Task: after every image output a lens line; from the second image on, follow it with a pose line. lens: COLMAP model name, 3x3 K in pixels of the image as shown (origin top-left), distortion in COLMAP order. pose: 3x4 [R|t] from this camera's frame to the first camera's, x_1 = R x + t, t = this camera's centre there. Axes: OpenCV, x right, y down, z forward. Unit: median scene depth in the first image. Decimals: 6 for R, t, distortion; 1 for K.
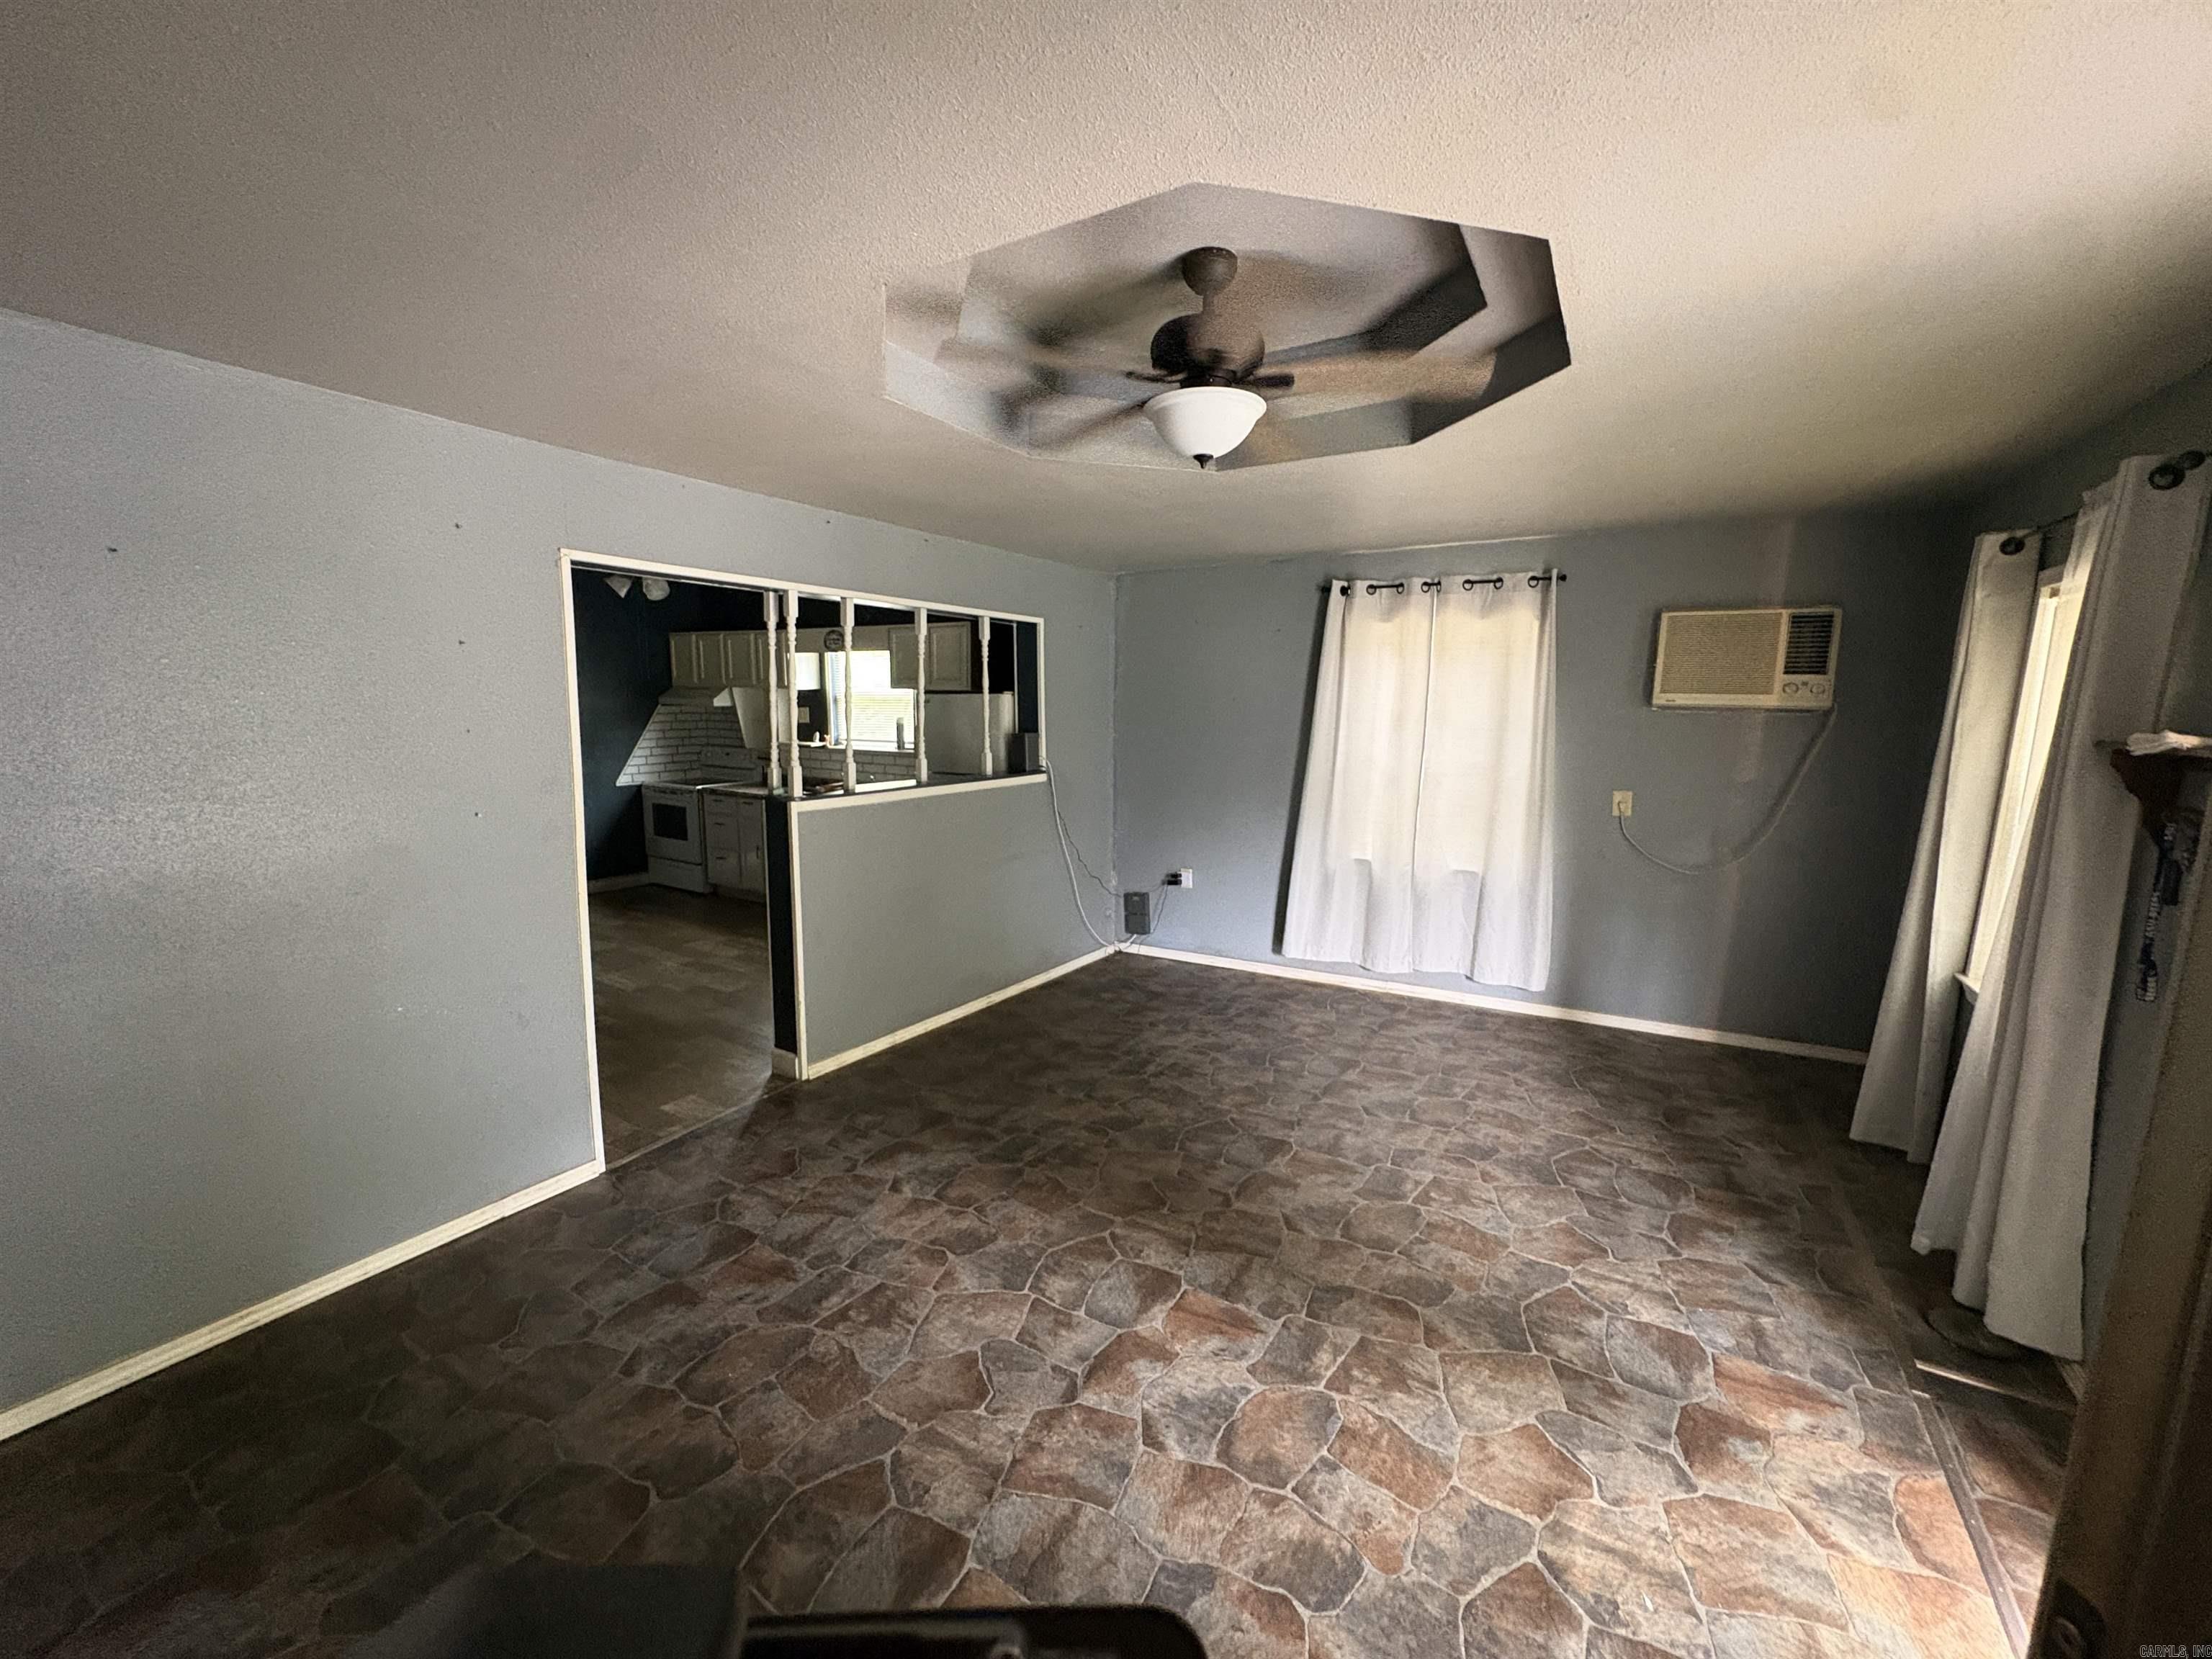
lens RADIAL K [[880.9, 0, 1104.4], [0, 880.9, 829.1], [0, 0, 1]] dist [0.001280, -0.000024]
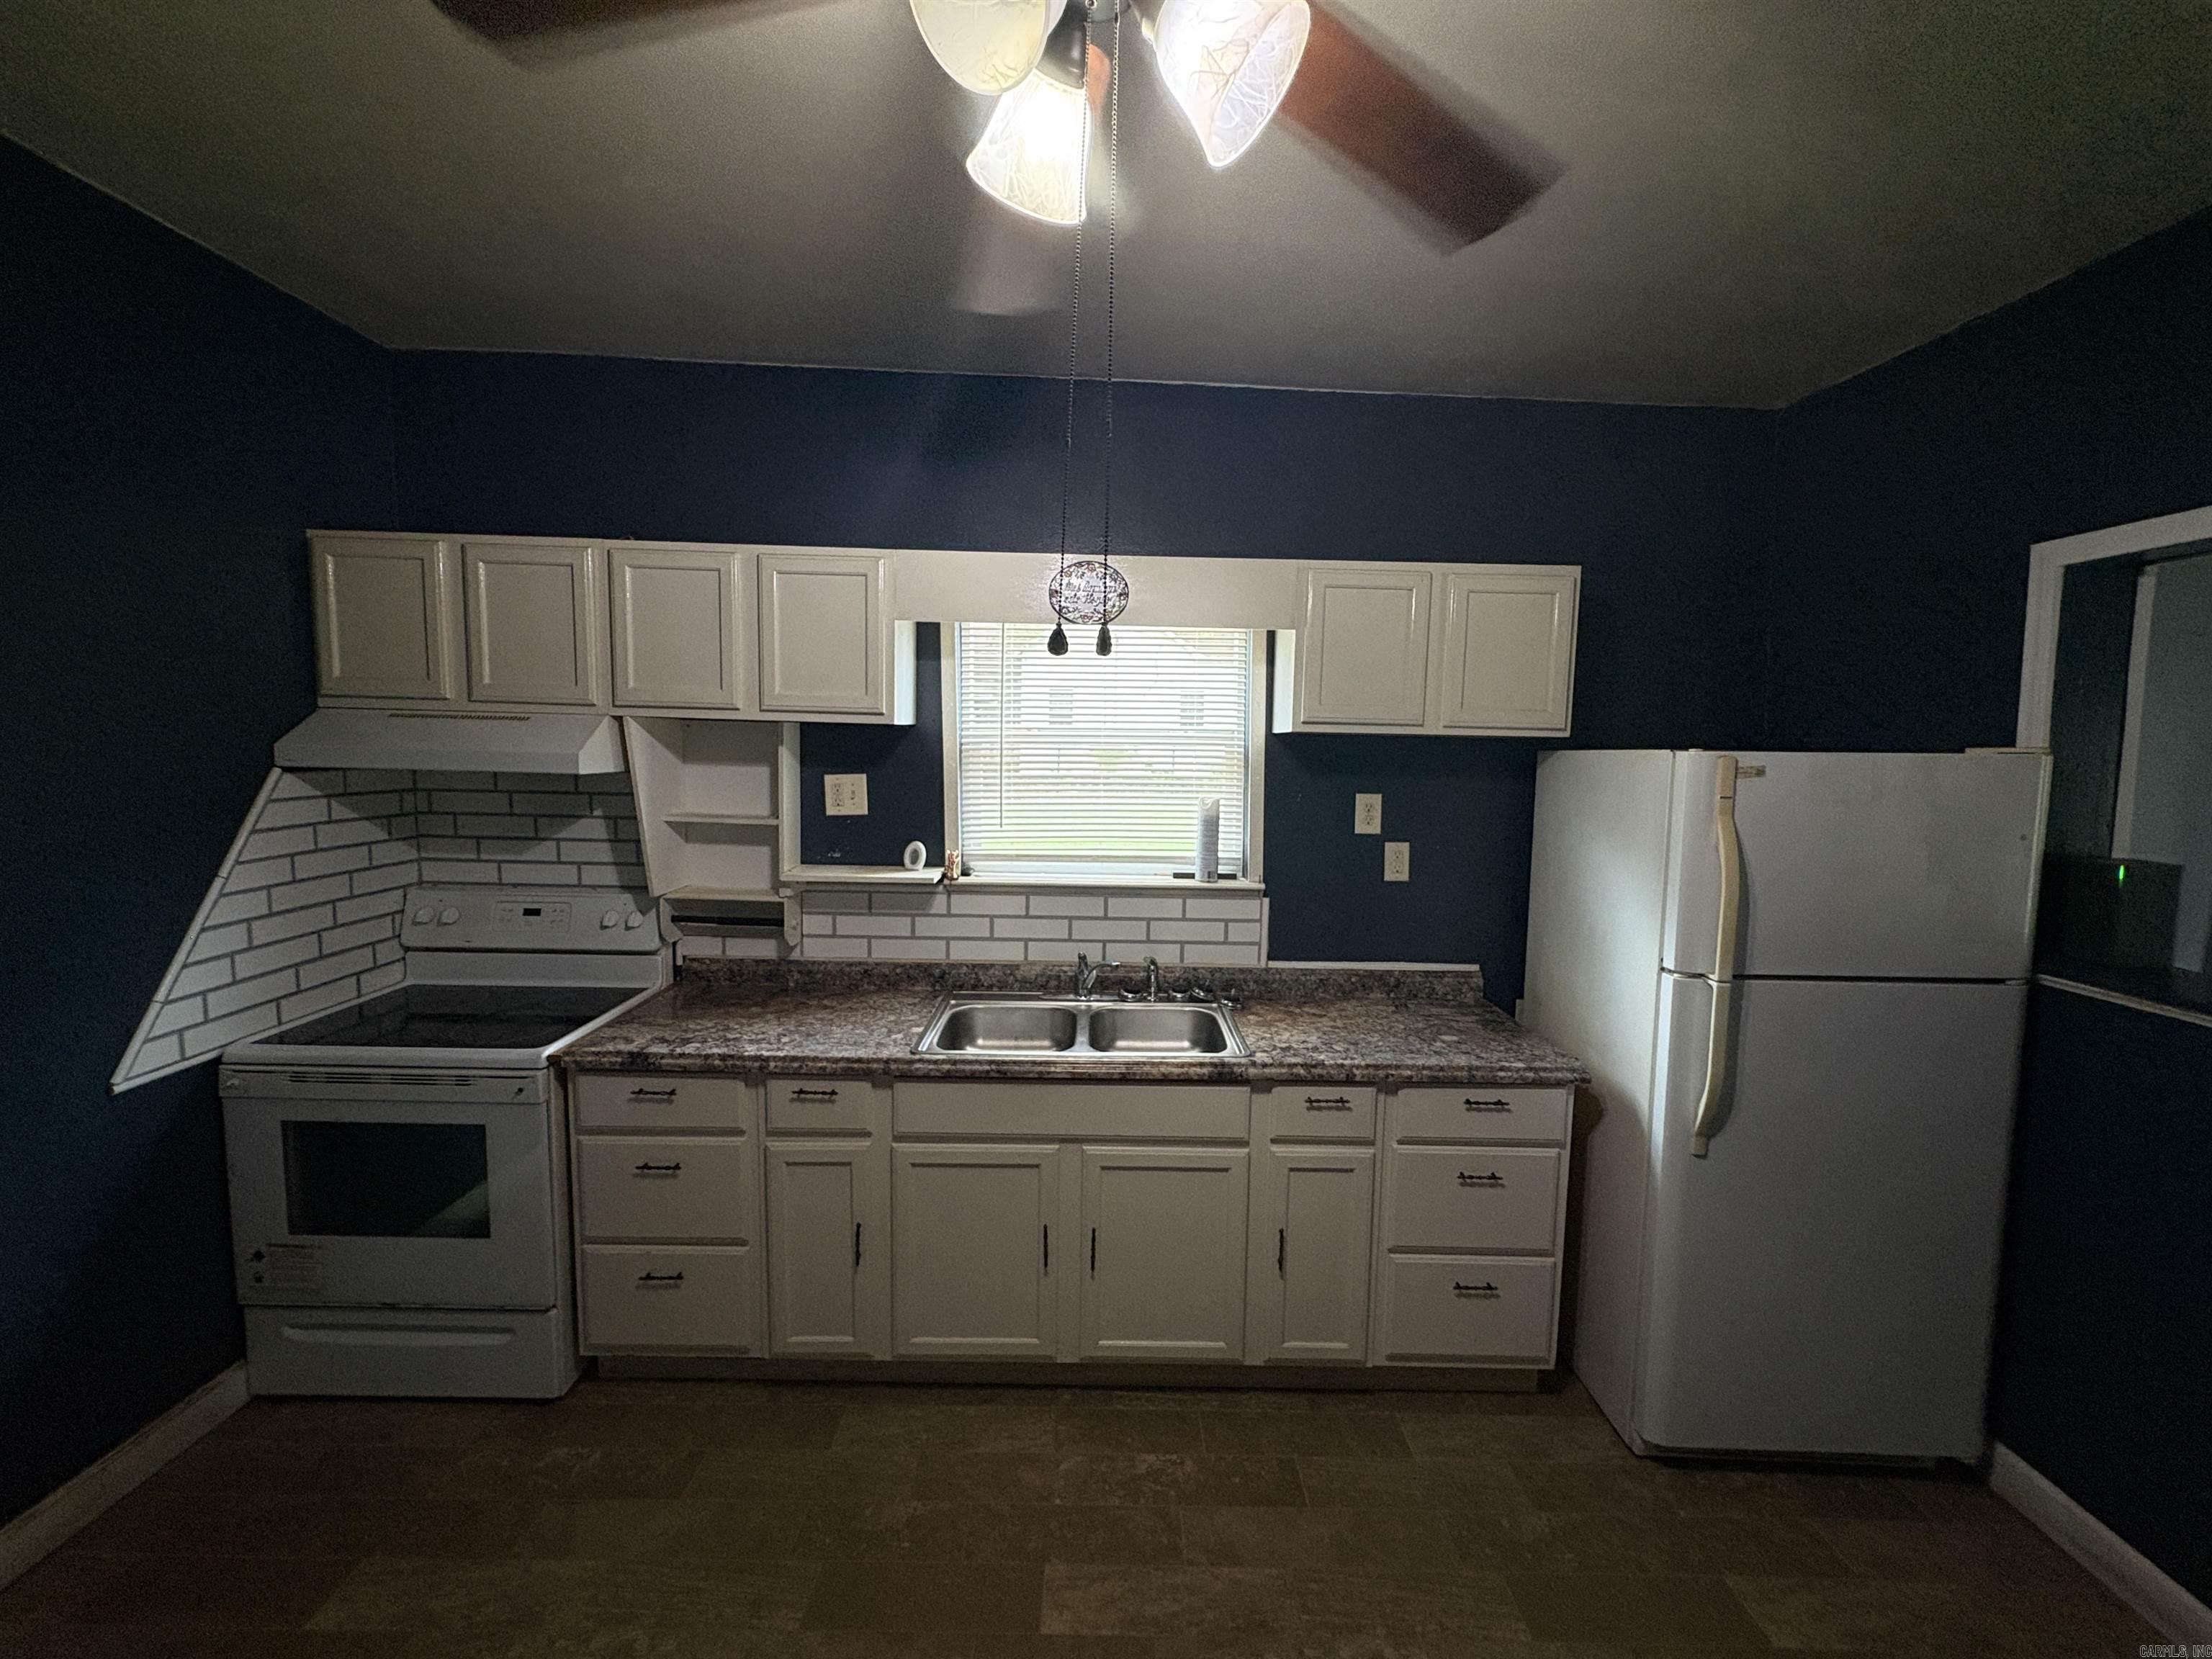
lens RADIAL K [[880.9, 0, 1105.3], [0, 880.9, 824.2], [0, 0, 1]] dist [0.001280, -0.000024]
pose [[0.844189, -0.044964, 0.534157, -0.443538], [0.069181, 0.997281, -0.025387, -0.099963], [-0.531563, 0.058385, 0.845004, 0.628501]]
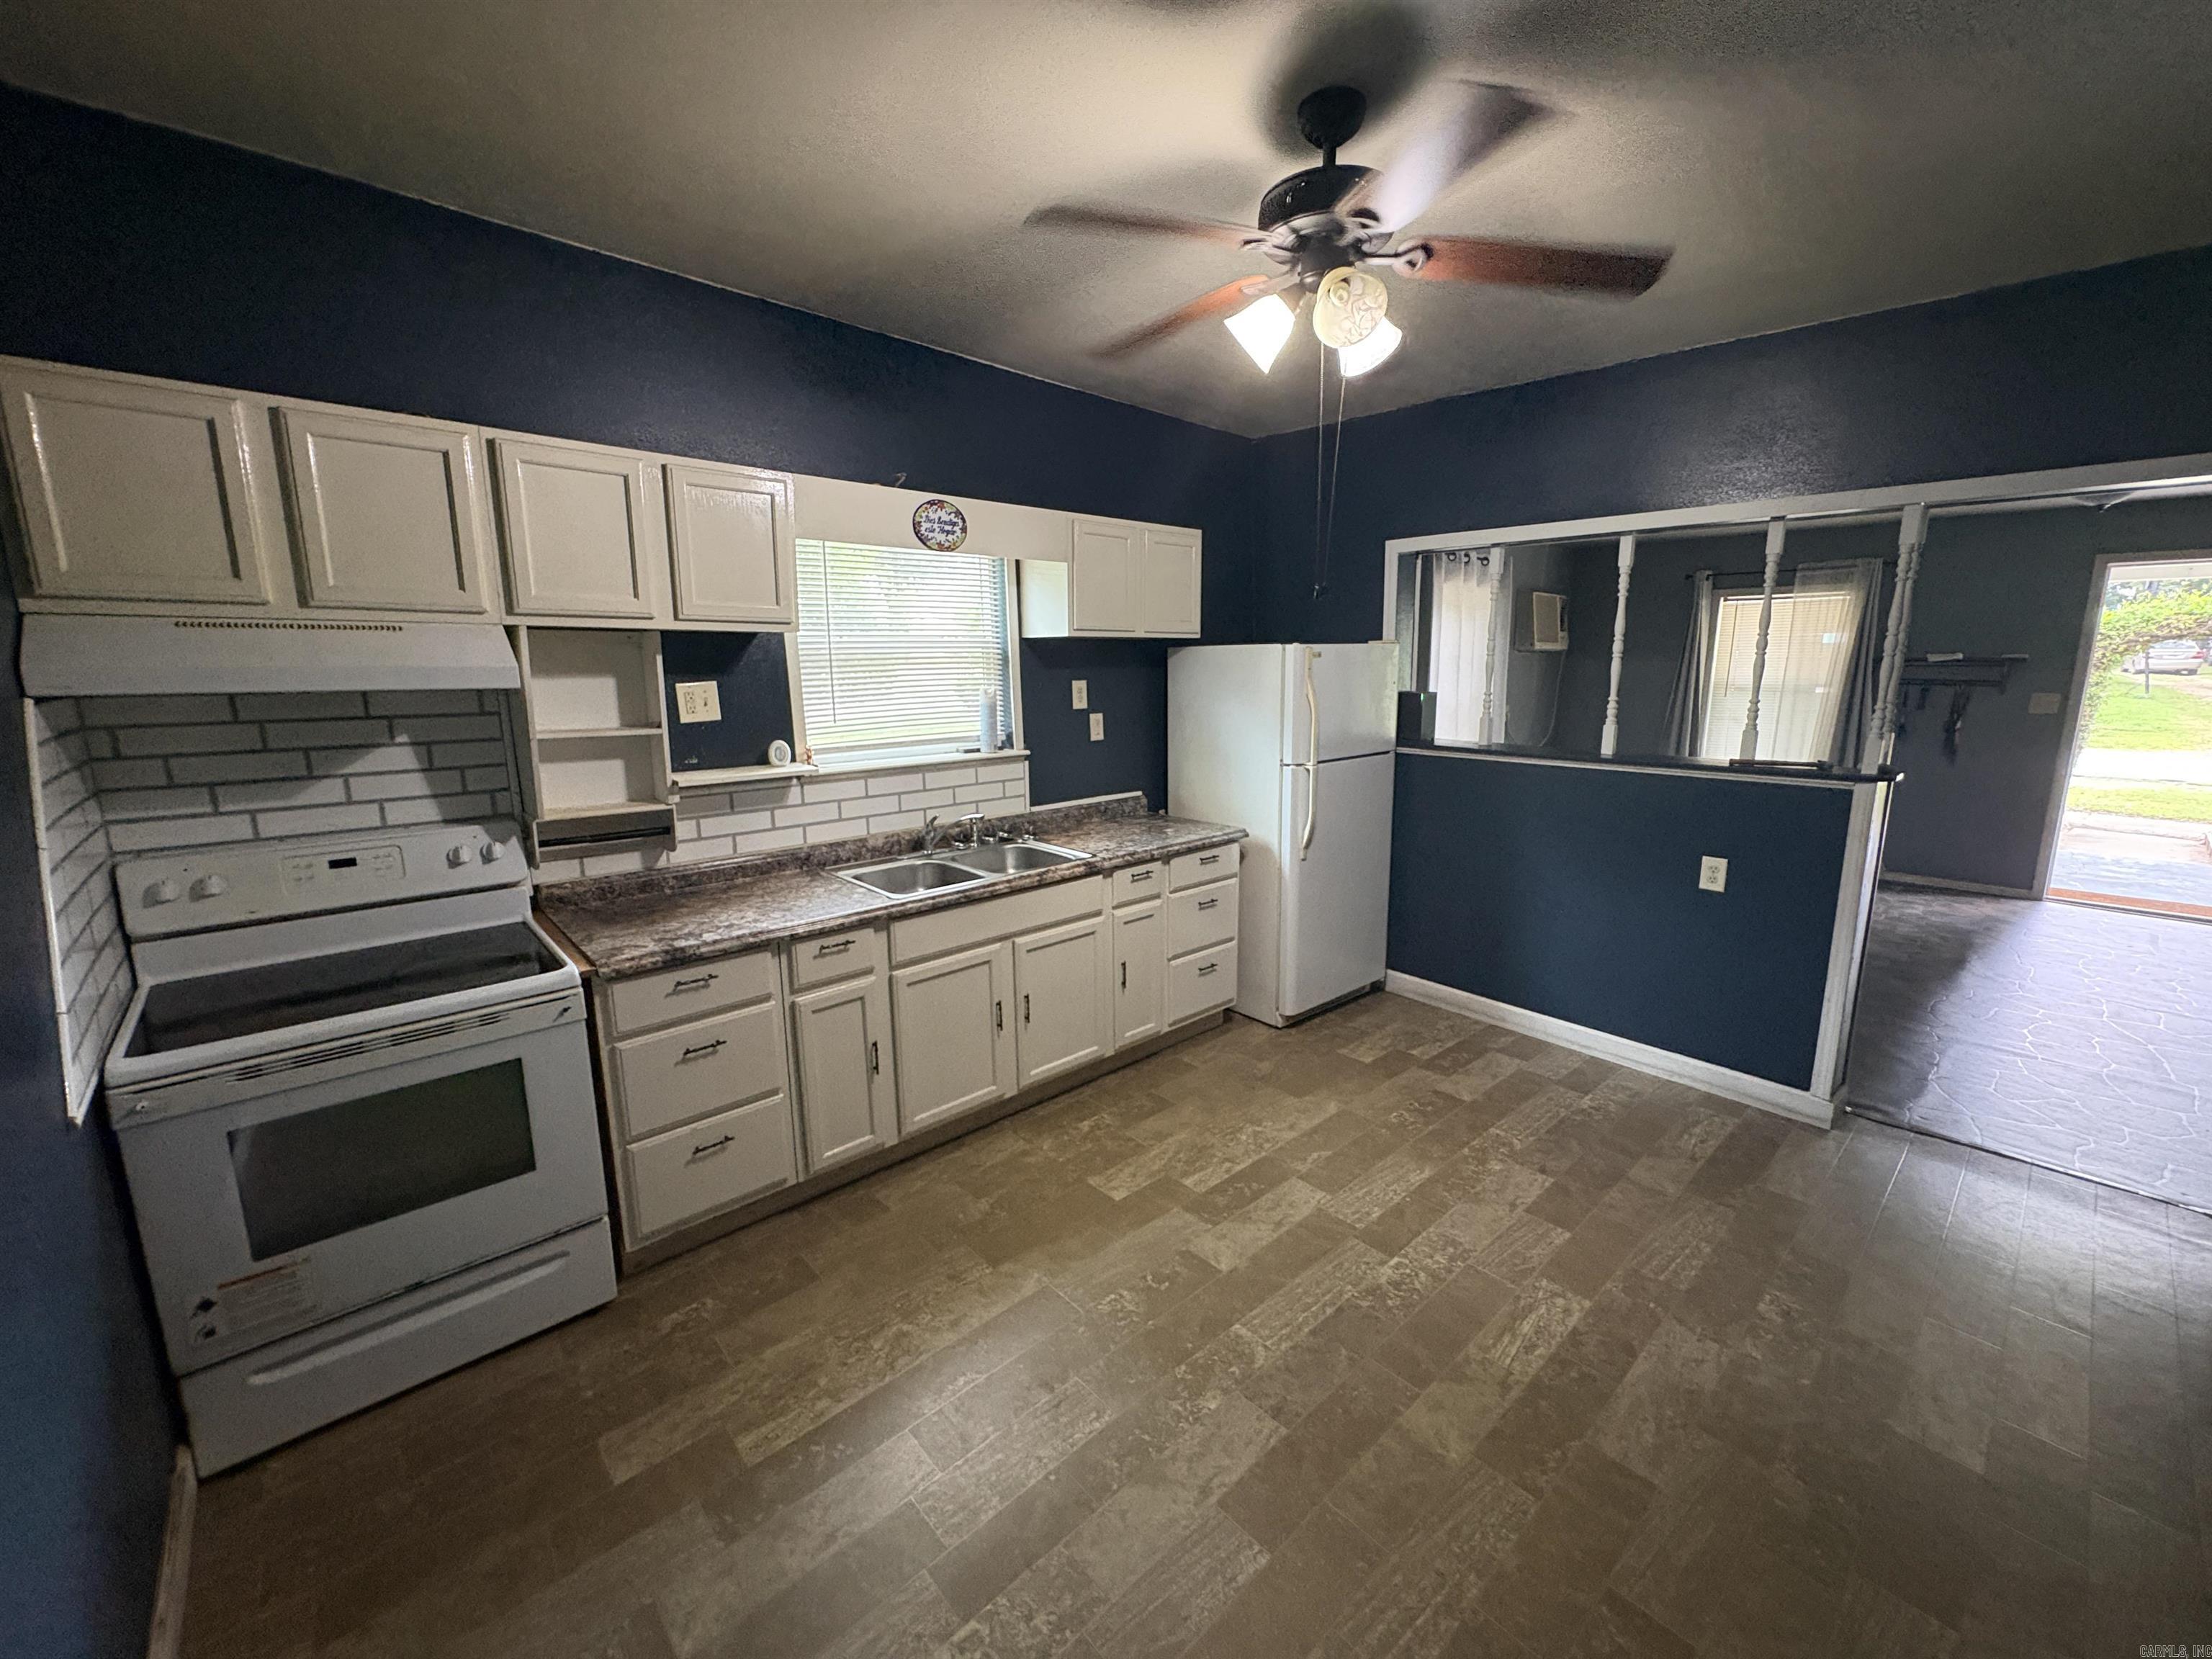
lens RADIAL K [[880.9, 0, 1101.6], [0, 880.9, 822.6], [0, 0, 1]] dist [0.001280, -0.000024]
pose [[0.274637, -0.192151, 0.942153, -0.658209], [0.148021, 0.976599, 0.156028, -0.111553], [-0.950086, 0.096608, 0.296653, 0.720747]]
